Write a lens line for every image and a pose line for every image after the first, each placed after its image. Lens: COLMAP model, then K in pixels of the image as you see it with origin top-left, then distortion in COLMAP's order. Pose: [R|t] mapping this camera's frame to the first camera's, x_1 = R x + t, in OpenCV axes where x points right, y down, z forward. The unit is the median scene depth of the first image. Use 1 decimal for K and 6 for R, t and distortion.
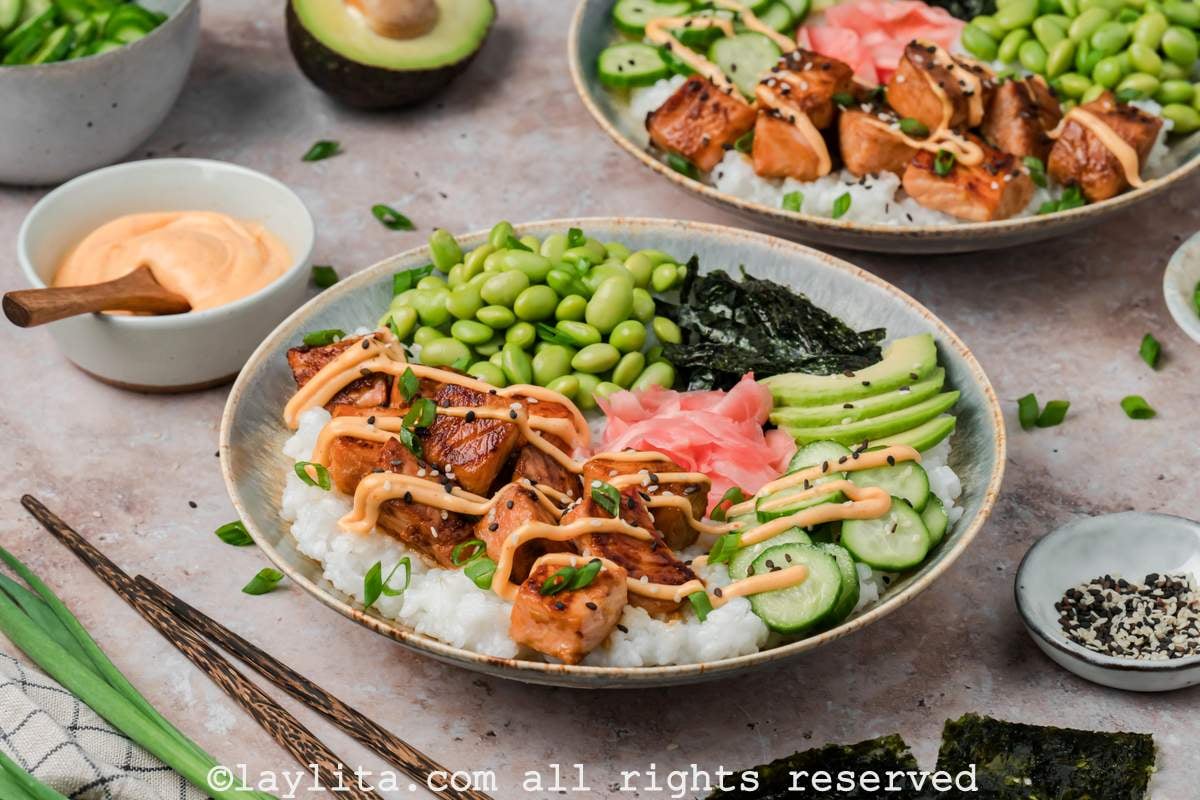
lens RADIAL K [[4699.7, 0, 600.0], [0, 4699.7, 400.0], [0, 0, 1]] dist [-0.087468, 0.963694]
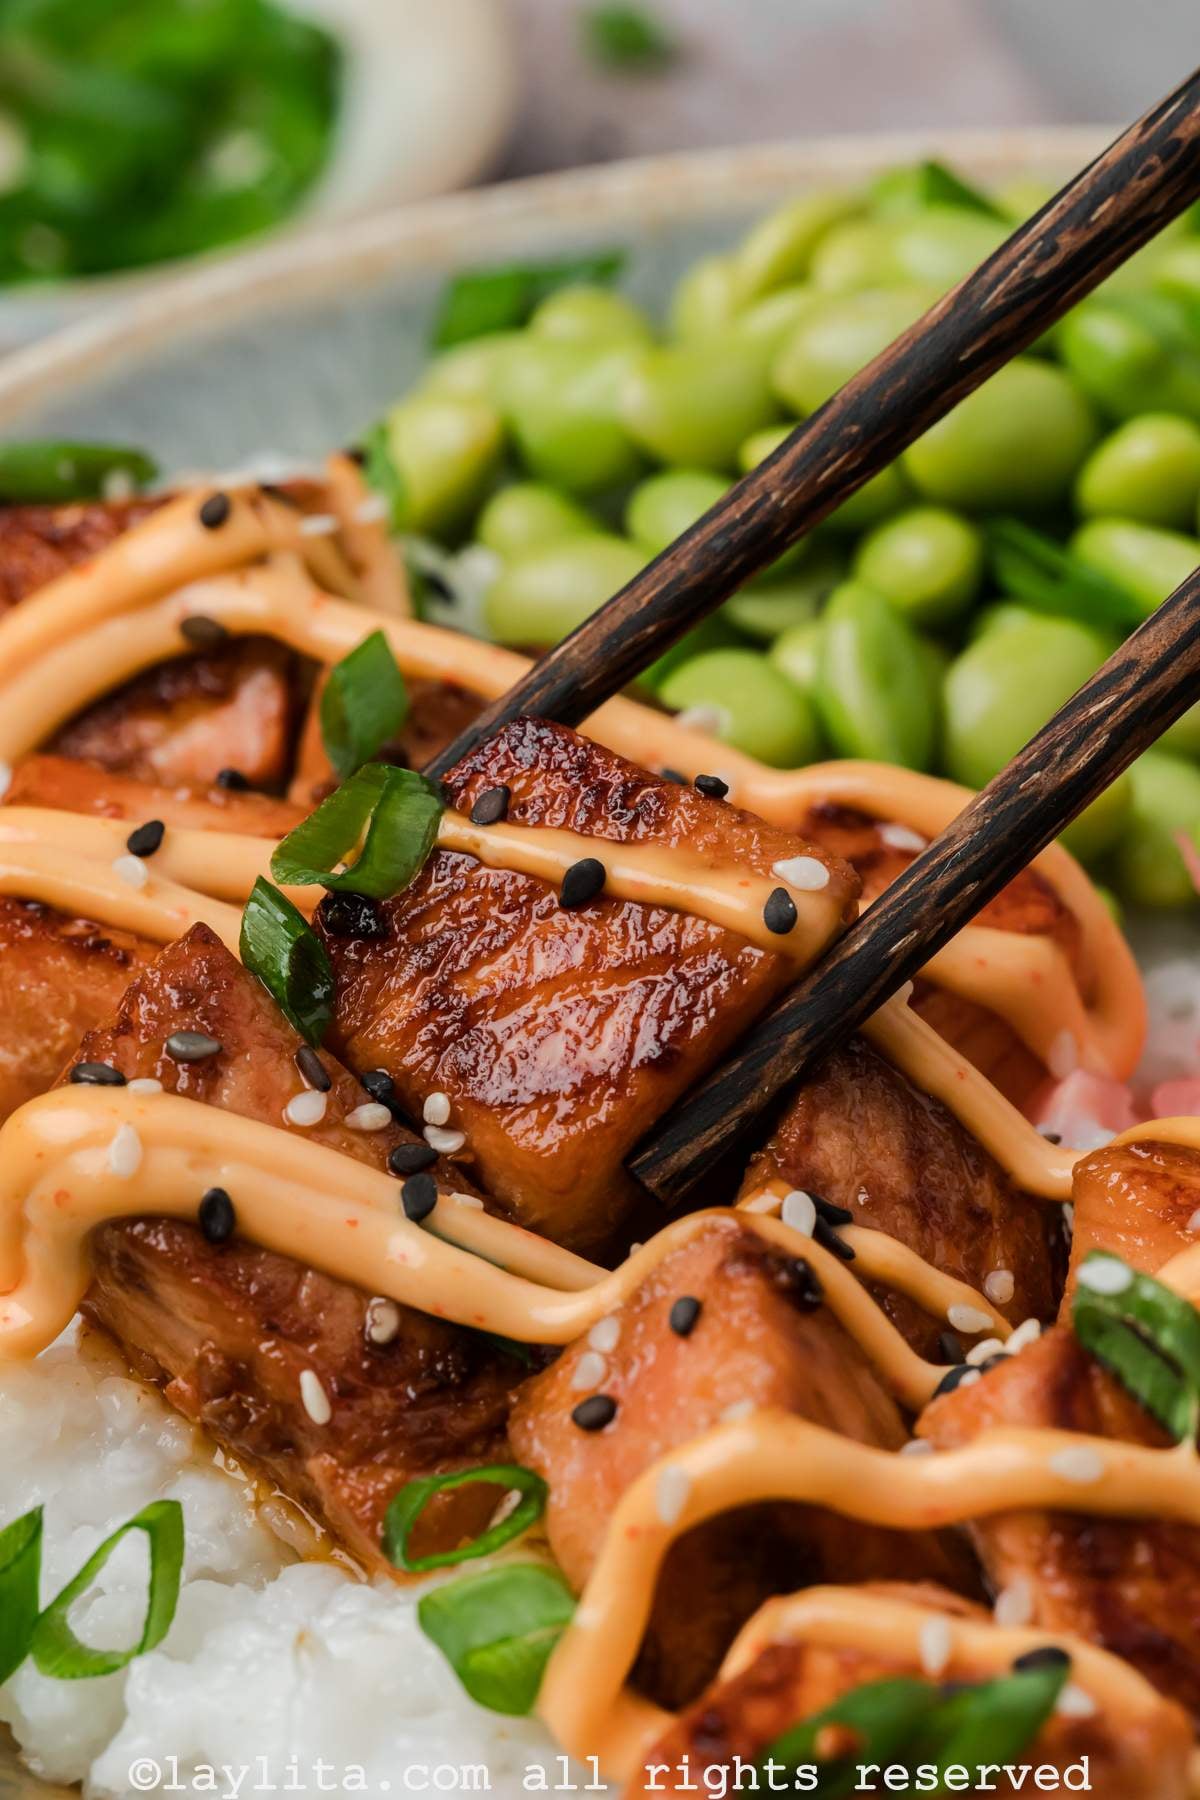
lens RADIAL K [[7049.6, 0, 600.0], [0, 7049.6, 900.0], [0, 0, 1]] dist [-0.087468, 0.963694]
pose [[0.985411, 0.120080, -0.120603, 0.012451], [-0.119901, 0.992747, 0.008771, 0.001728], [0.120781, 0.005818, 0.992662, 0.684755]]
